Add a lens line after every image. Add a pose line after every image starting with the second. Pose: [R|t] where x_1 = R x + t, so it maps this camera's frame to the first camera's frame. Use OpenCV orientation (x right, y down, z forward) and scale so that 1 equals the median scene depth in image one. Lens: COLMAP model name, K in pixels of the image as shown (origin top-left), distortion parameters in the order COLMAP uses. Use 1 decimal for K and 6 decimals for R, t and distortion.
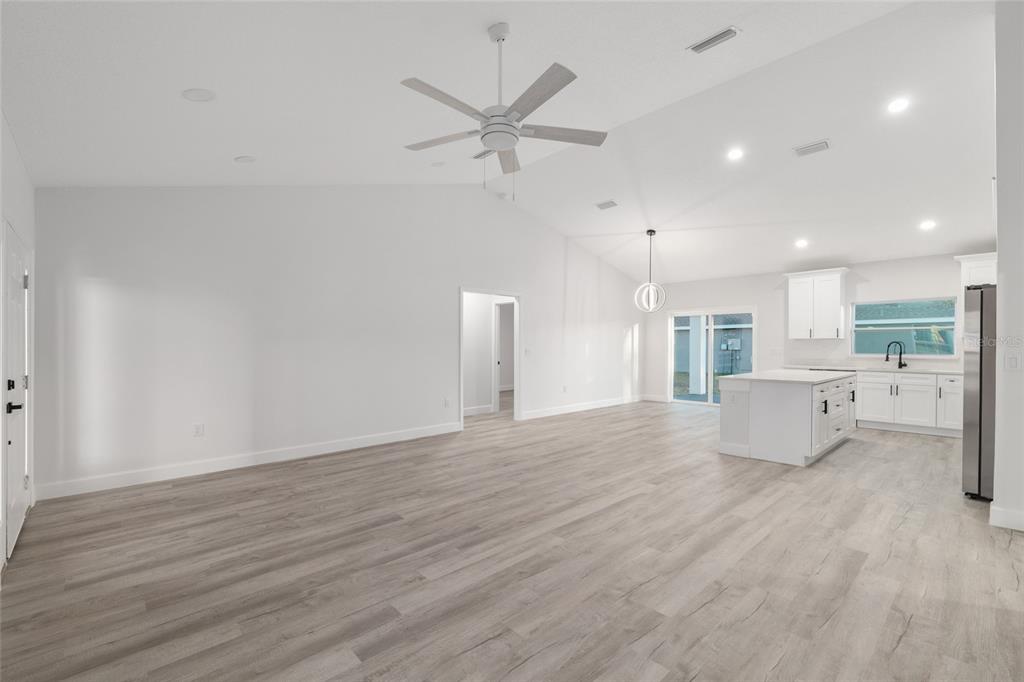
lens RADIAL K [[452.9, 0, 504.9], [0, 452.9, 341.9], [0, 0, 1]] dist [-0.002397, -0.000166]
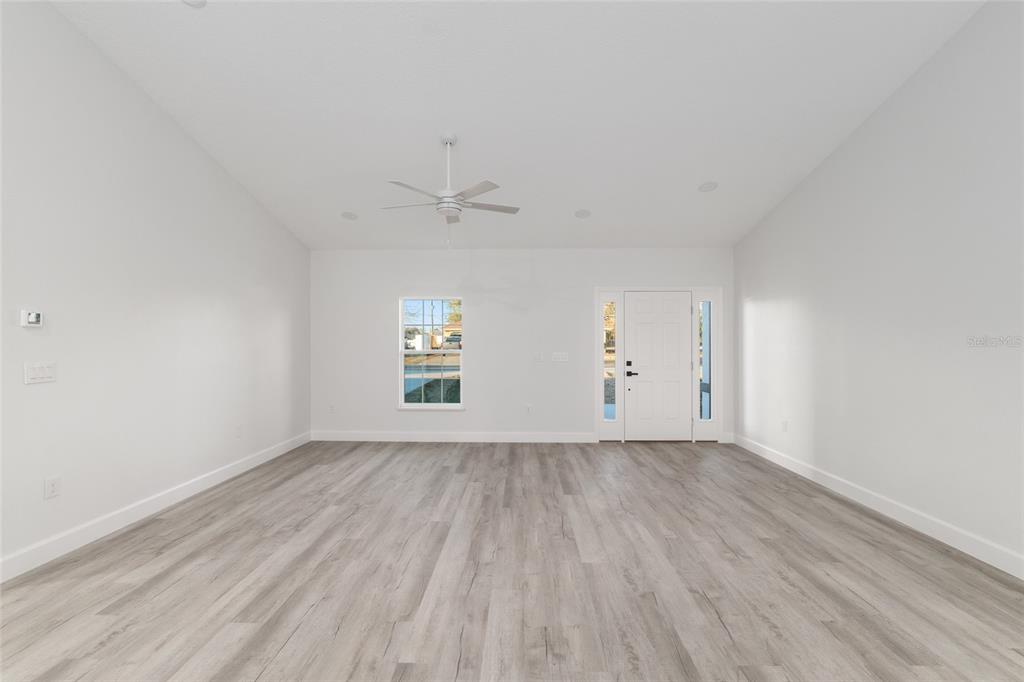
lens RADIAL K [[434.2, 0, 507.0], [0, 434.2, 341.0], [0, 0, 1]] dist [-0.007498, -0.000142]
pose [[-0.692366, -0.000979, -0.721546, 0.734823], [0.006552, 0.999949, -0.007644, -0.001840], [0.721517, -0.010020, -0.692324, 1.774017]]
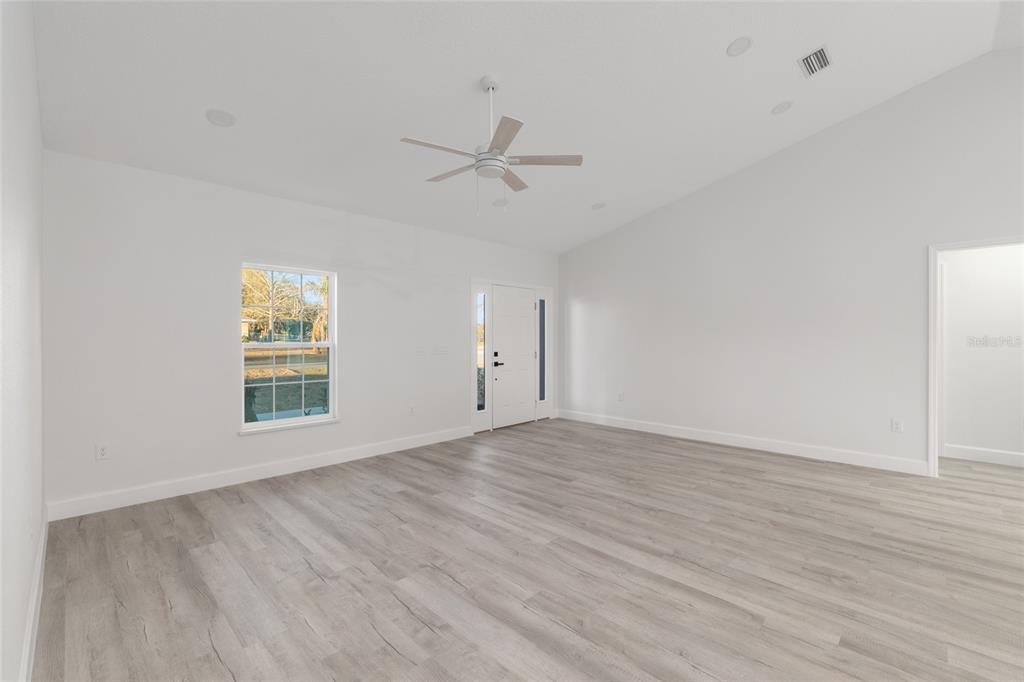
lens RADIAL K [[434.2, 0, 507.0], [0, 434.2, 341.0], [0, 0, 1]] dist [-0.007498, -0.000142]
pose [[0.048004, 0.011608, -0.998780, 0.965666], [0.004656, 0.999919, 0.011845, 0.002016], [0.998836, -0.005219, 0.047946, 0.827168]]
